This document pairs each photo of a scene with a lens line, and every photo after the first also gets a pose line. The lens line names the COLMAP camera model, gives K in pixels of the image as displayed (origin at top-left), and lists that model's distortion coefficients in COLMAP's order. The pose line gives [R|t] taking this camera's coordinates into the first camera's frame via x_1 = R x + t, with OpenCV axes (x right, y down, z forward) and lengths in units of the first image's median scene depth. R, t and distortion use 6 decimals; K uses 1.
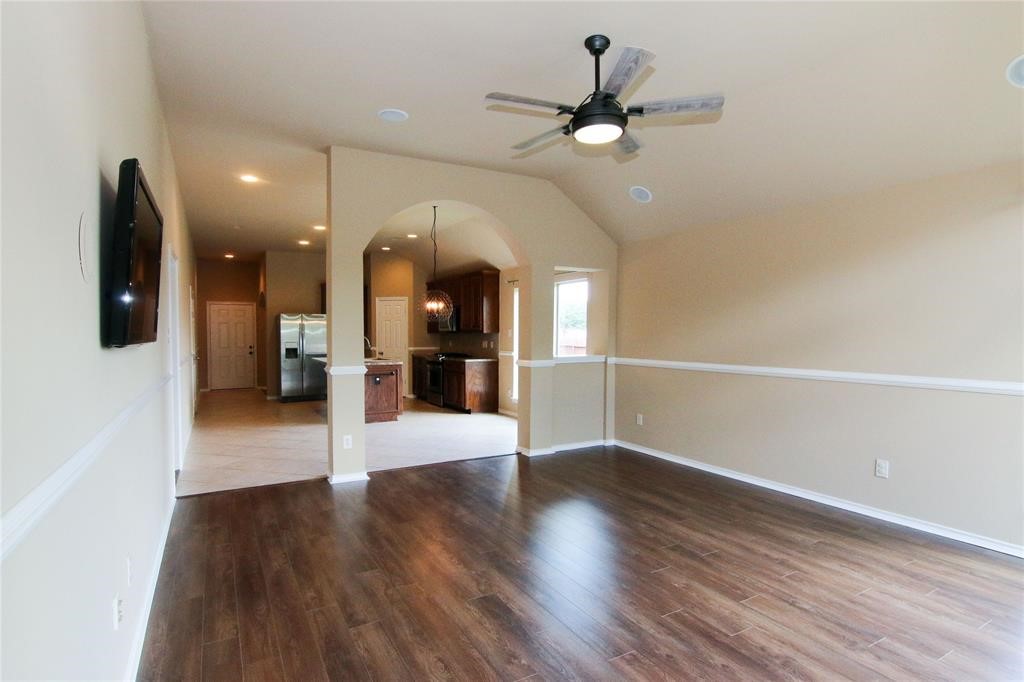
lens RADIAL K [[529.9, 0, 509.7], [0, 529.9, 350.5], [0, 0, 1]] dist [-0.003307, -0.001298]
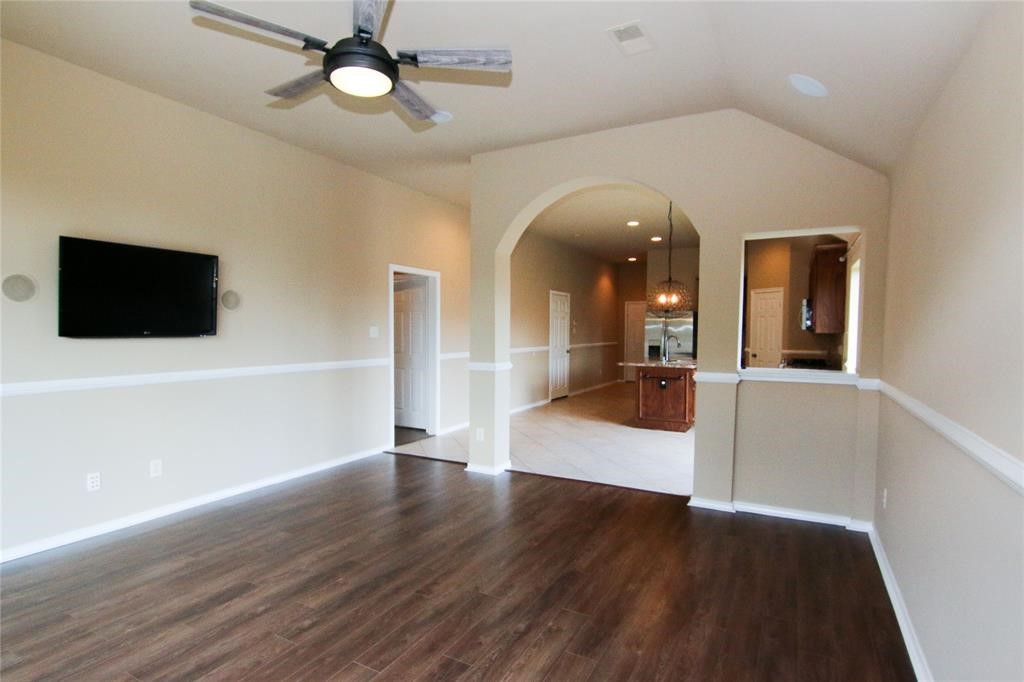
lens RADIAL K [[529.9, 0, 509.7], [0, 529.9, 350.5], [0, 0, 1]] dist [-0.003307, -0.001298]
pose [[0.524346, 0.039365, -0.850595, 0.316786], [-0.034279, 0.999097, 0.025107, -0.012086], [0.850815, 0.015993, 0.525222, 0.253462]]
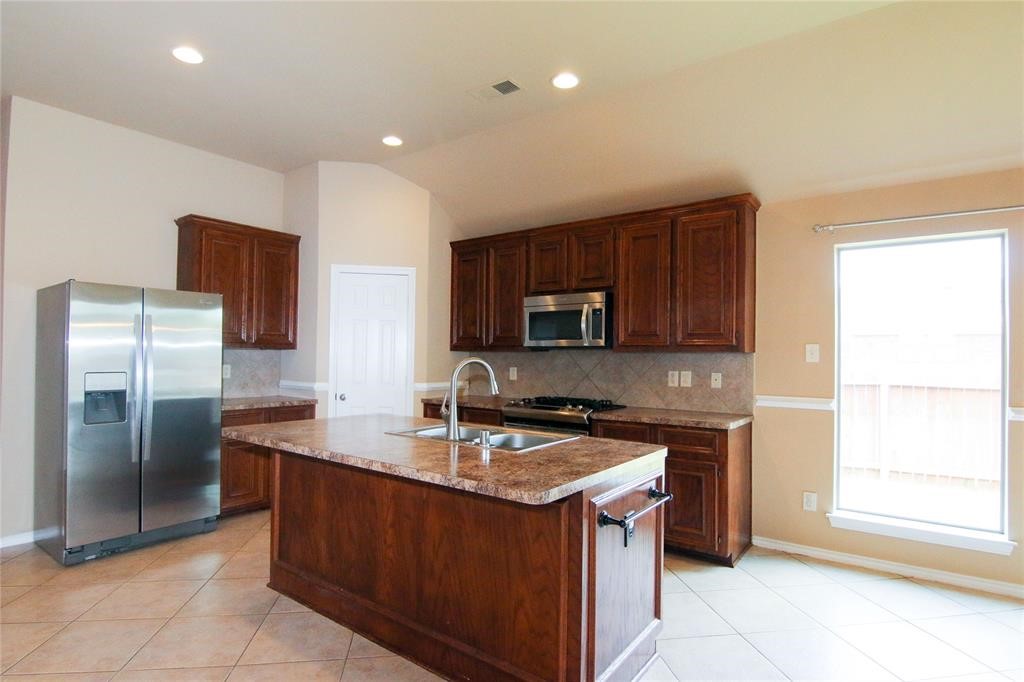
lens RADIAL K [[529.9, 0, 509.7], [0, 529.9, 350.5], [0, 0, 1]] dist [-0.003307, -0.001298]
pose [[0.918671, 0.016675, 0.394671, -0.333495], [0.001341, 0.998971, -0.045327, -0.014496], [-0.395020, 0.042170, 0.917704, 0.646641]]
